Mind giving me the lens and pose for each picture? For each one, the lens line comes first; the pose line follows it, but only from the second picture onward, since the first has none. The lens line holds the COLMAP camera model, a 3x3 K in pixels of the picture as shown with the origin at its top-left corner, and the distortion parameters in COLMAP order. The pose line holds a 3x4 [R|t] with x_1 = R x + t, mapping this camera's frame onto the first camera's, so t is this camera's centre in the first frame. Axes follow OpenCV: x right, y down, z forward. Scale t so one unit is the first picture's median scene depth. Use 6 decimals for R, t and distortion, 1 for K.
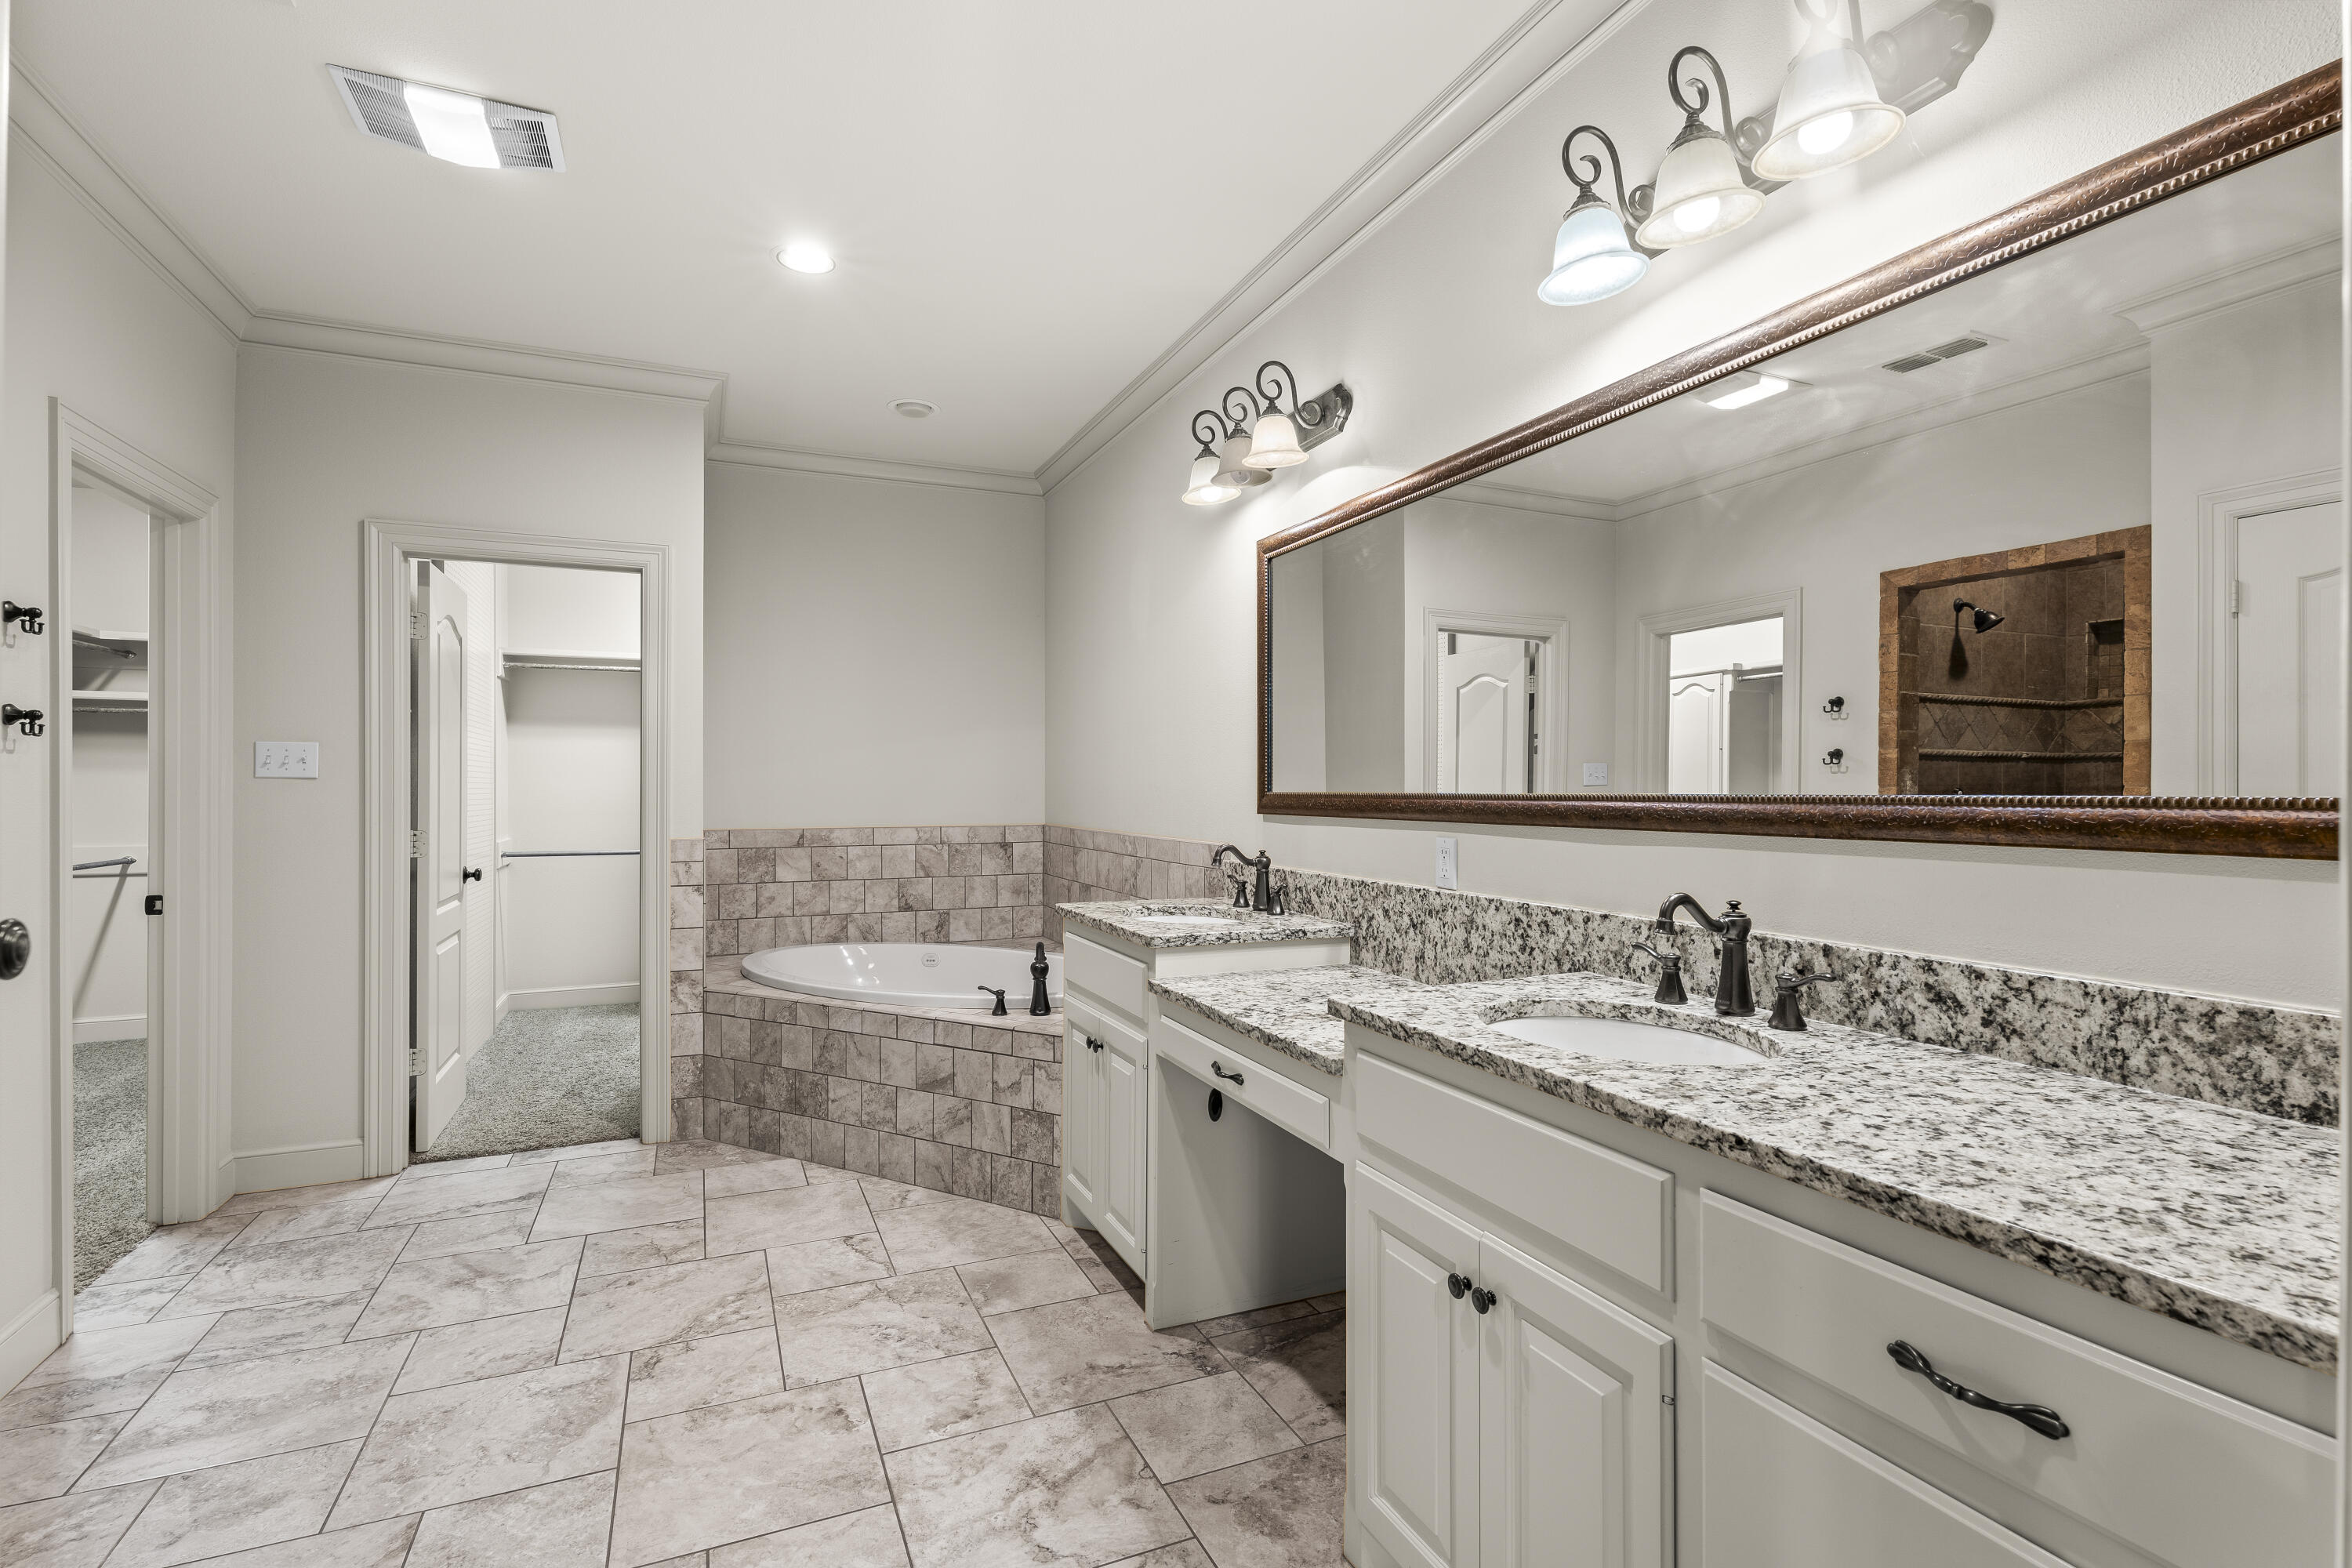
lens RADIAL K [[1090.5, 0, 1176.0], [0, 1090.5, 784.0], [0, 0, 1]] dist [0.000944, 0.000544]
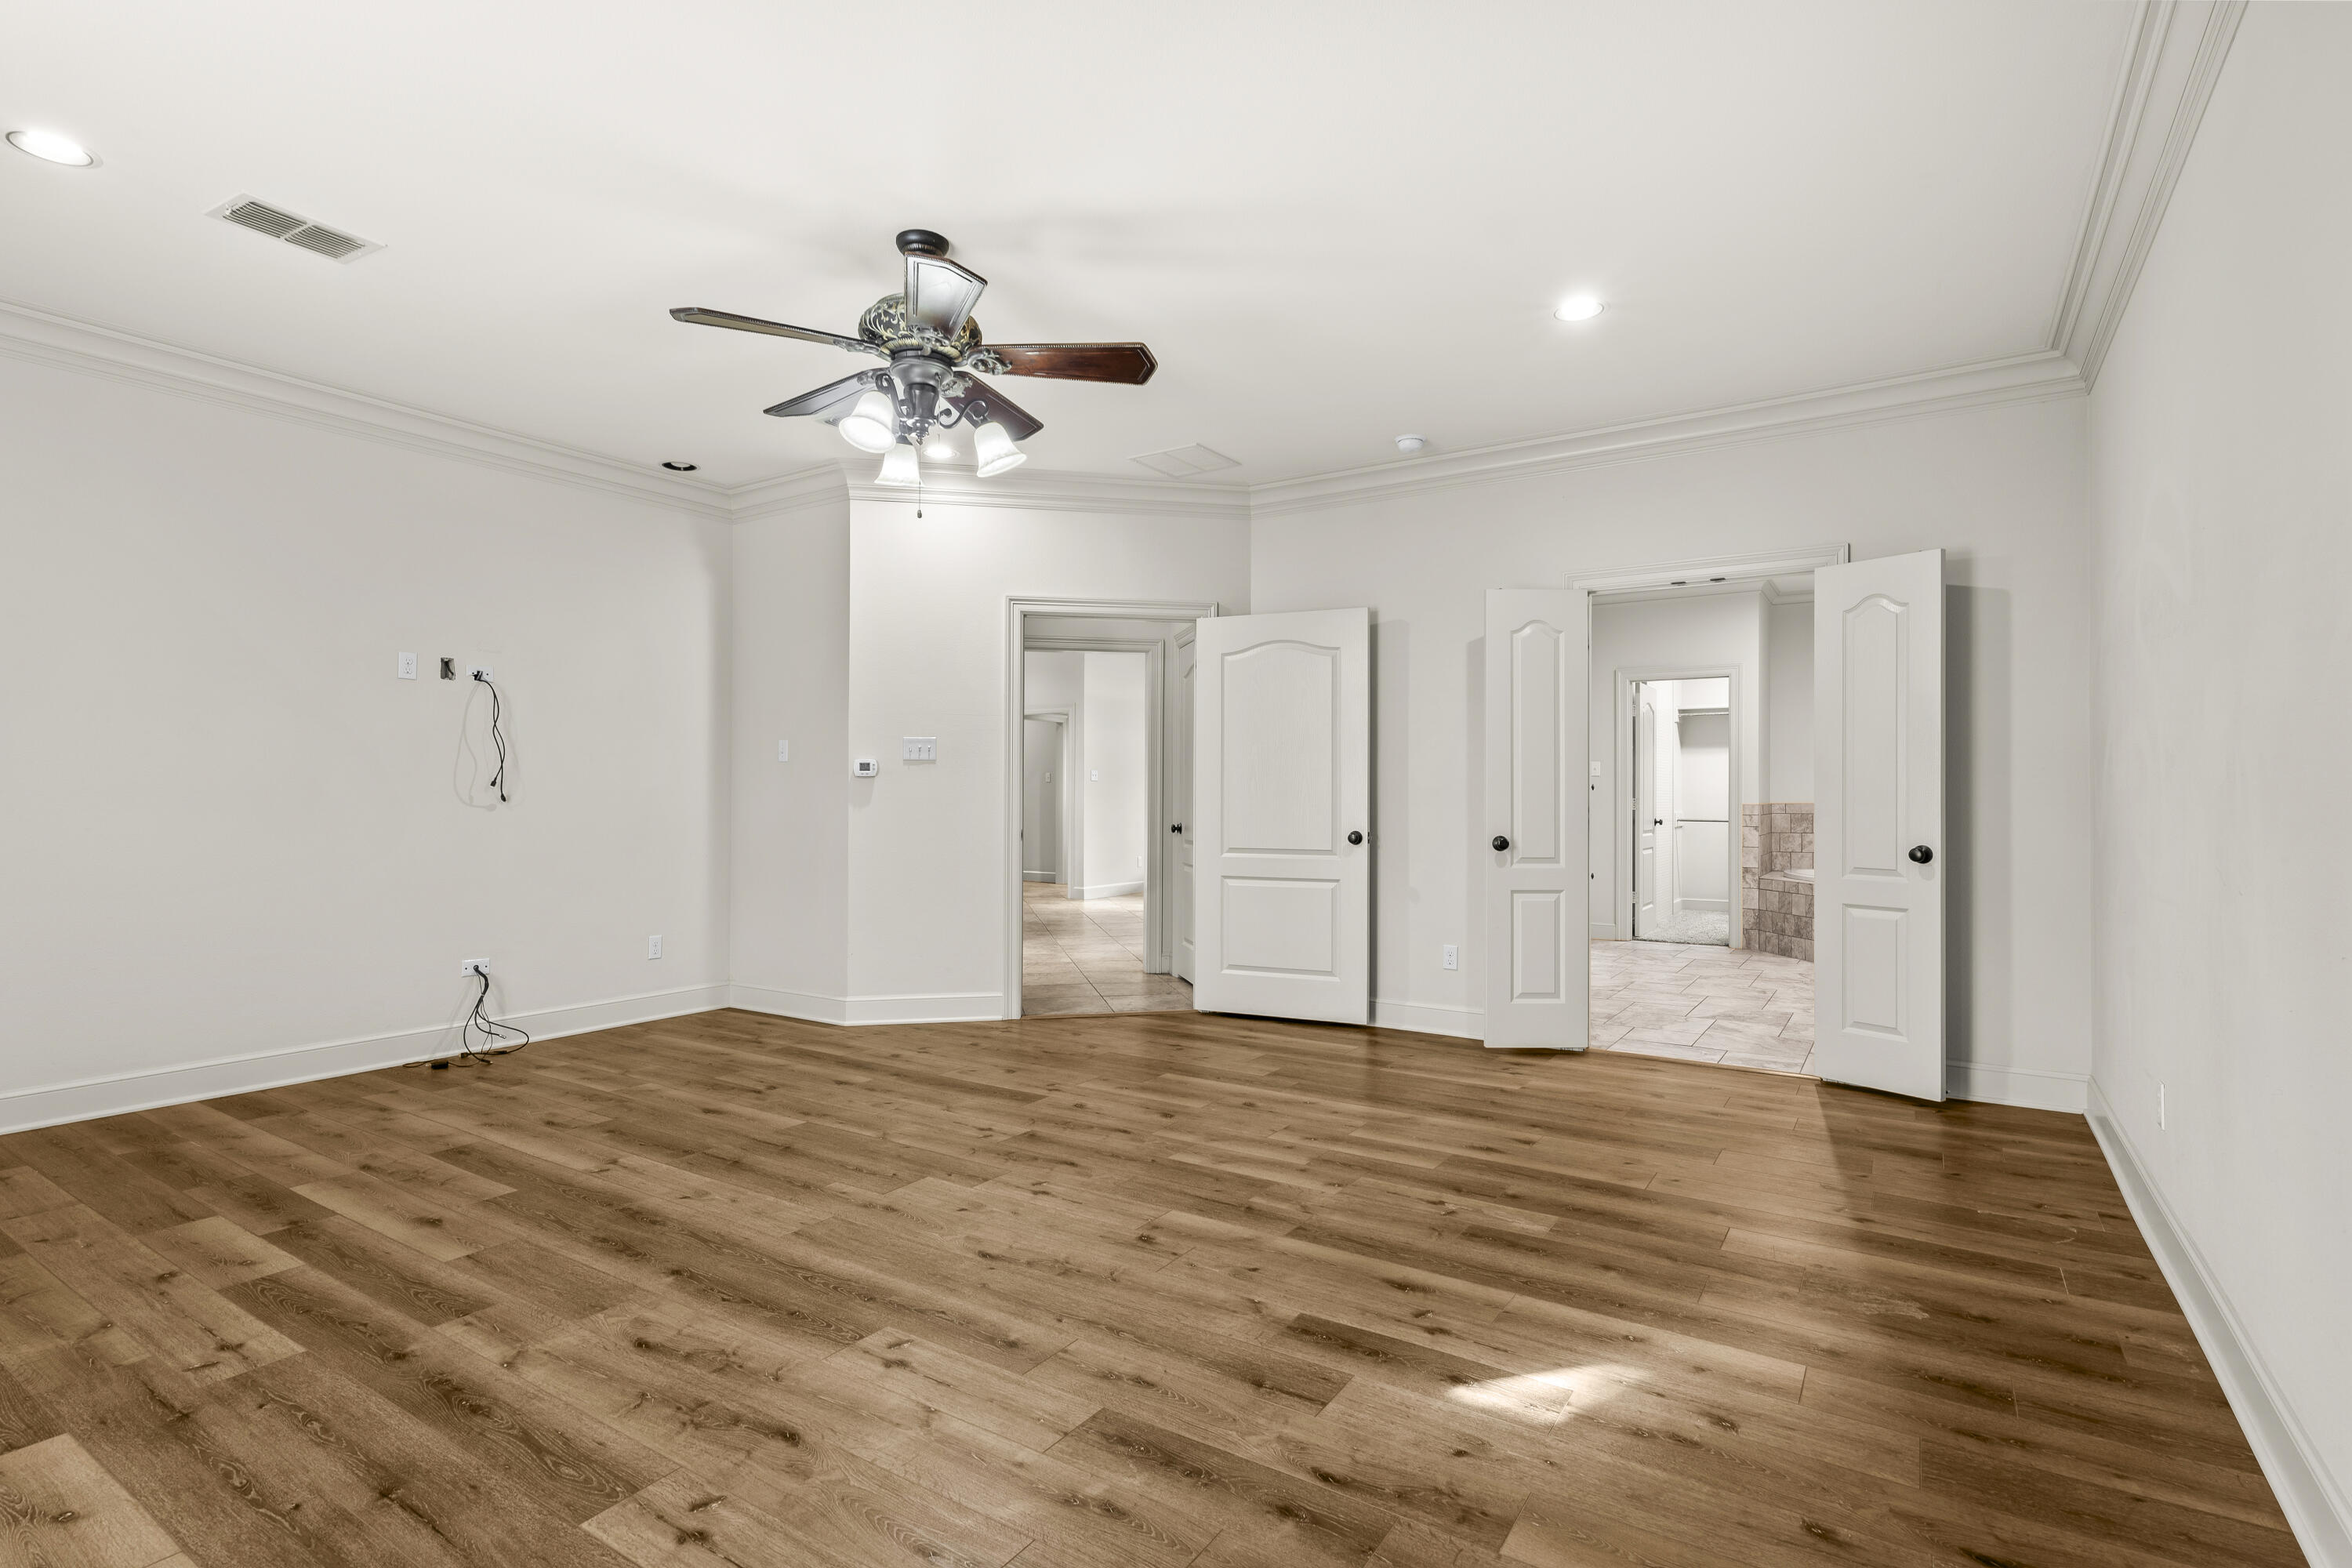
lens RADIAL K [[1132.2, 0, 1176.0], [0, 1132.2, 784.0], [0, 0, 1]] dist [0.000497, -0.000477]
pose [[0.541620, -0.006919, -0.840595, 0.761101], [-0.001359, 0.999958, -0.009107, 0.033392], [0.840622, 0.006075, 0.541588, -1.069713]]
